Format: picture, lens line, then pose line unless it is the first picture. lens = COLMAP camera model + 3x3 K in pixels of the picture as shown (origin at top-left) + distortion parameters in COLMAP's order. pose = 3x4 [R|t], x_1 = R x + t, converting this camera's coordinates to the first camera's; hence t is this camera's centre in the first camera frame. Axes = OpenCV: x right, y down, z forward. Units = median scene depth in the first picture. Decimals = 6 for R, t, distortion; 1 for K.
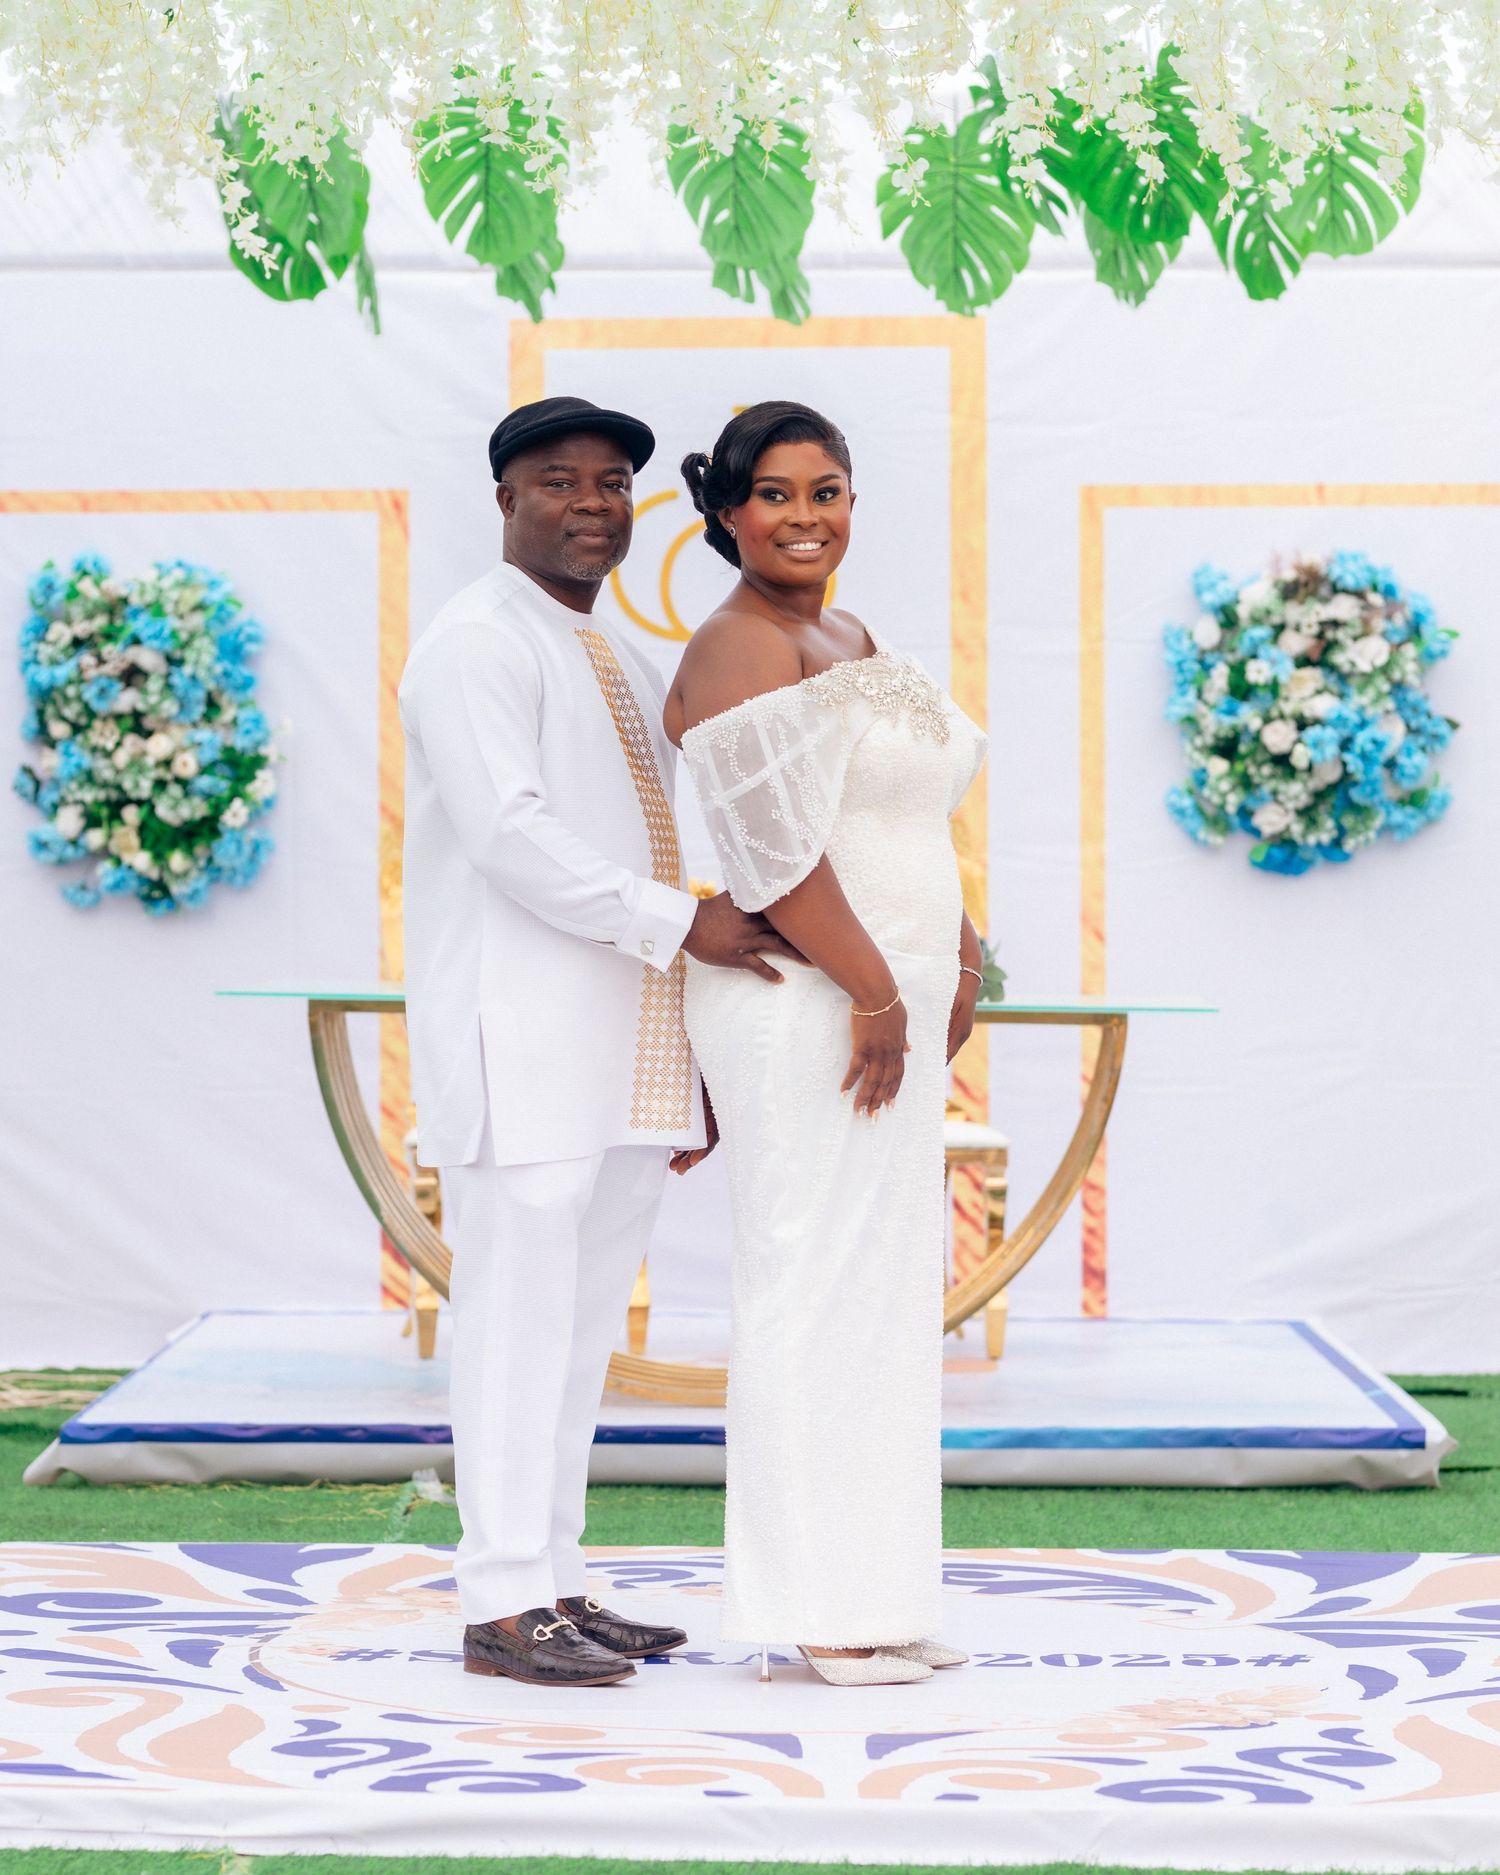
lens RADIAL K [[5154.7, 0, 751.4], [0, 5154.7, 1034.4], [0, 0, 1]] dist [-0.007089, -0.470775]
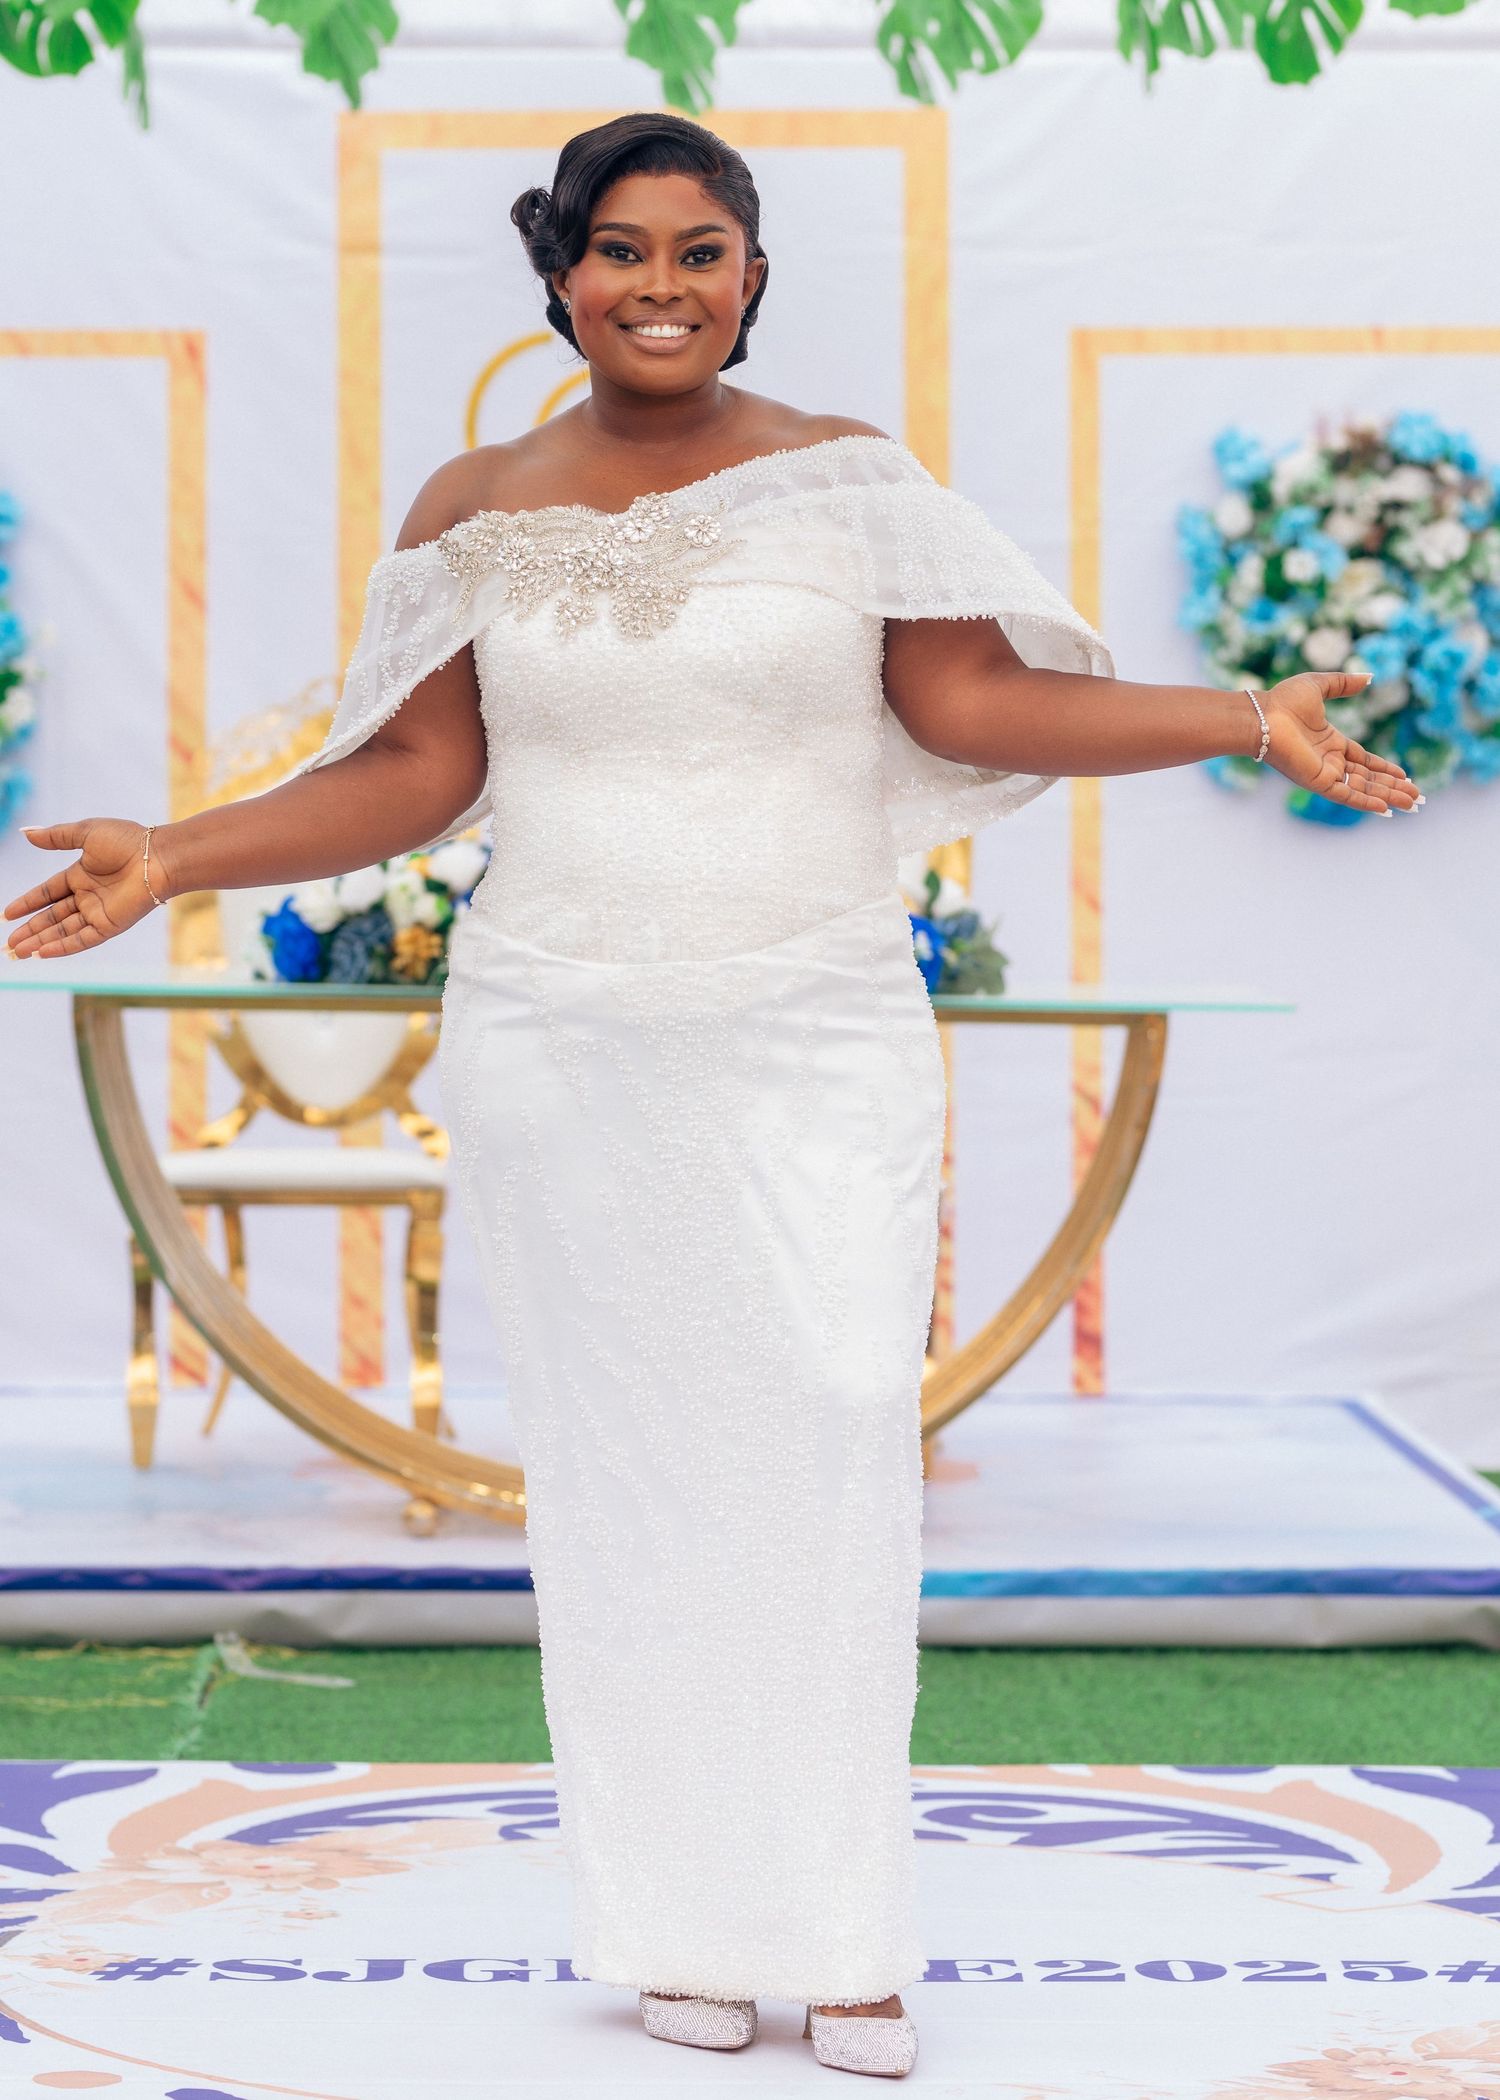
lens RADIAL K [[5825.5, 0, 748.8], [0, 5825.5, 989.8], [0, 0, 1]] dist [0.006441, -0.696578]
pose [[0.999630, 0.000452, 0.027205, -0.008765], [-0.000360, 0.999994, -0.003412, -0.003358], [-0.027206, 0.003401, 0.999624, 0.123326]]
